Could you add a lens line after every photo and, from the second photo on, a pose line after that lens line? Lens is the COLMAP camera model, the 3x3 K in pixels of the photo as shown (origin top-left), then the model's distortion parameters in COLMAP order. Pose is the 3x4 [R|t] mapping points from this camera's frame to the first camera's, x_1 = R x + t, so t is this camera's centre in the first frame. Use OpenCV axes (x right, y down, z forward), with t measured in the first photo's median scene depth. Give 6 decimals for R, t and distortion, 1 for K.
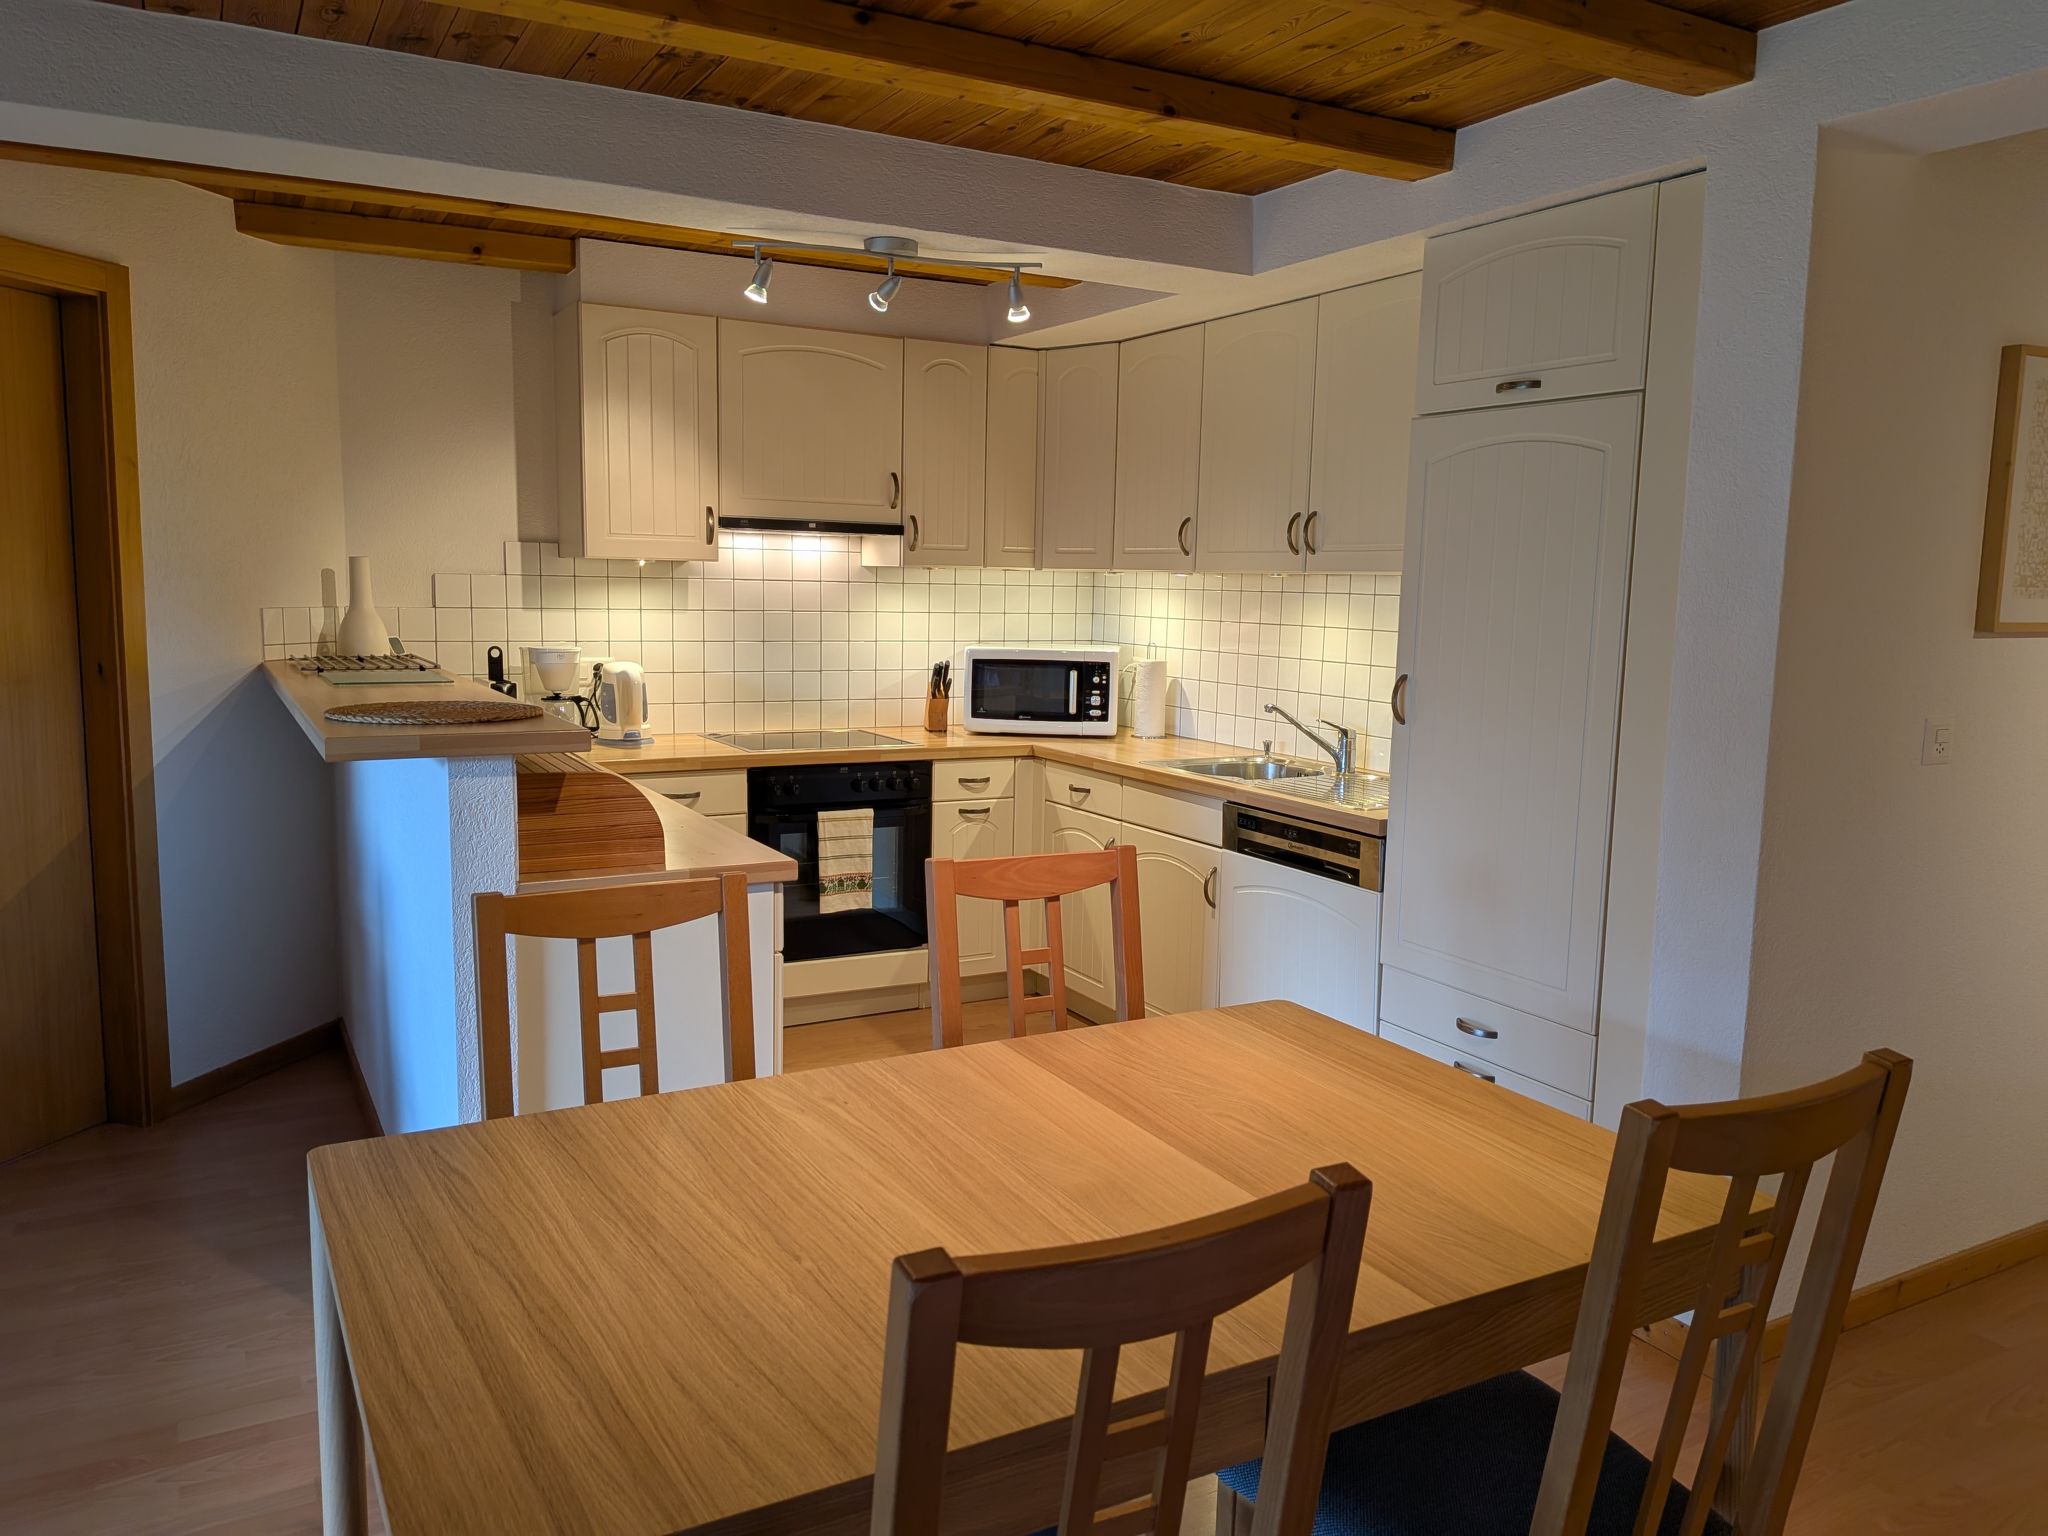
lens RADIAL K [[1463.8, 0, 1024.0], [0, 1463.8, 768.0], [0, 0, 1]] dist [0.081813, -0.104183]
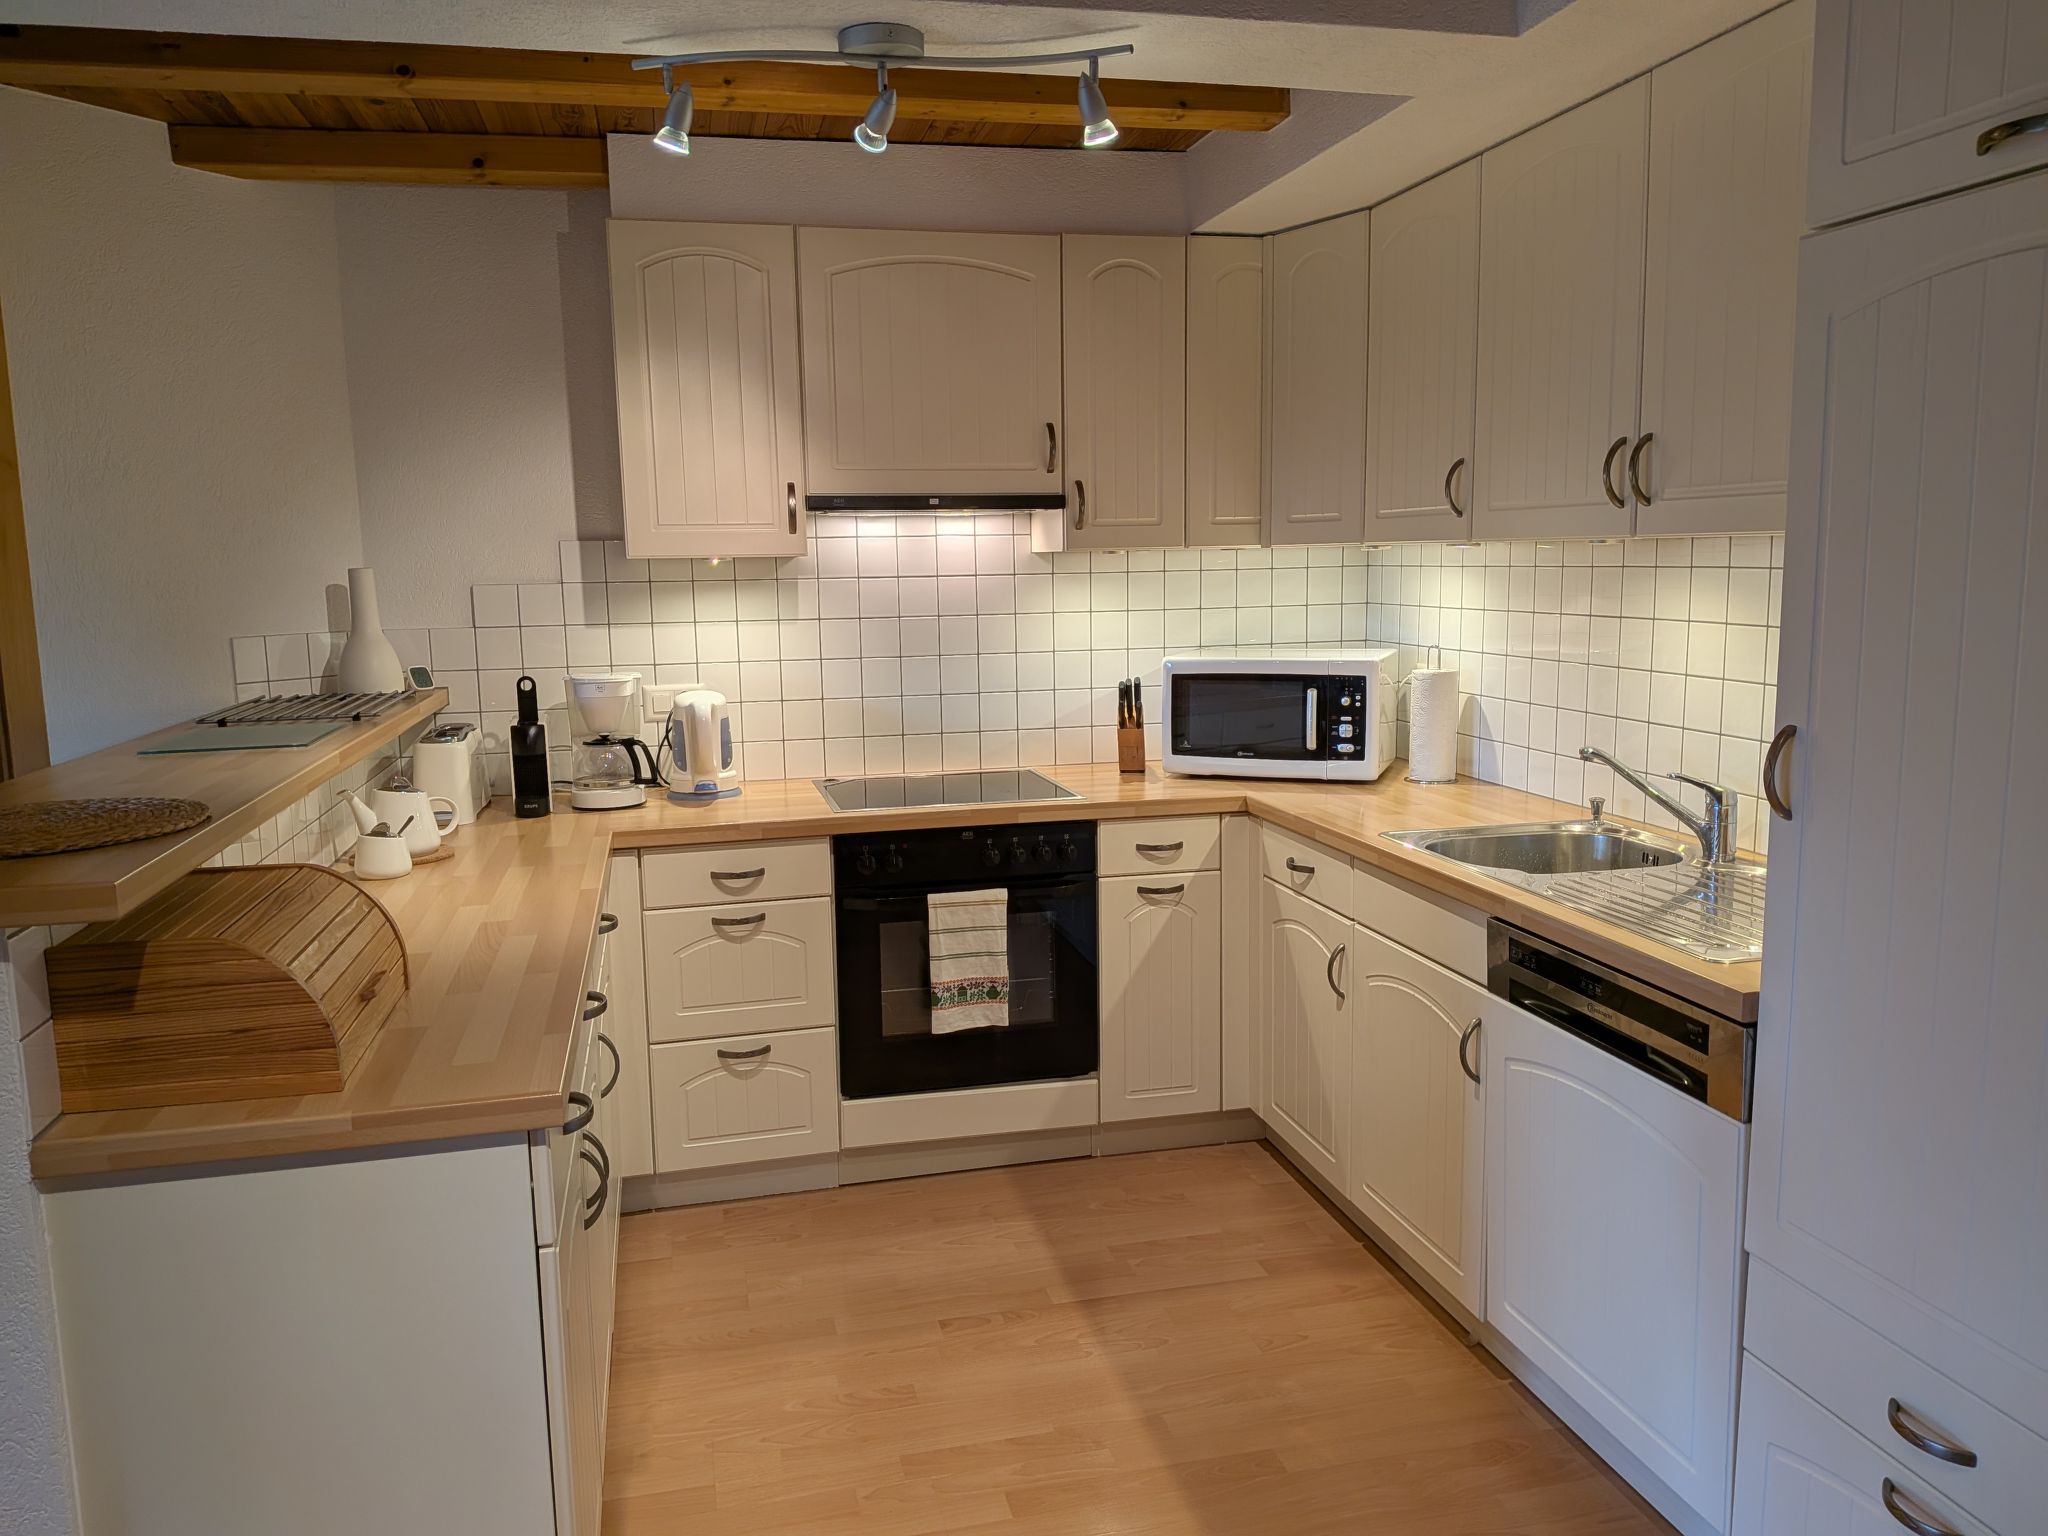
lens RADIAL K [[1463.8, 0, 1024.0], [0, 1463.8, 768.0], [0, 0, 1]] dist [0.081813, -0.104183]
pose [[0.960399, 0.001313, -0.278627, 0.105599], [0.002670, 0.999900, 0.013918, -0.041795], [0.278617, -0.014111, 0.960299, 0.305384]]
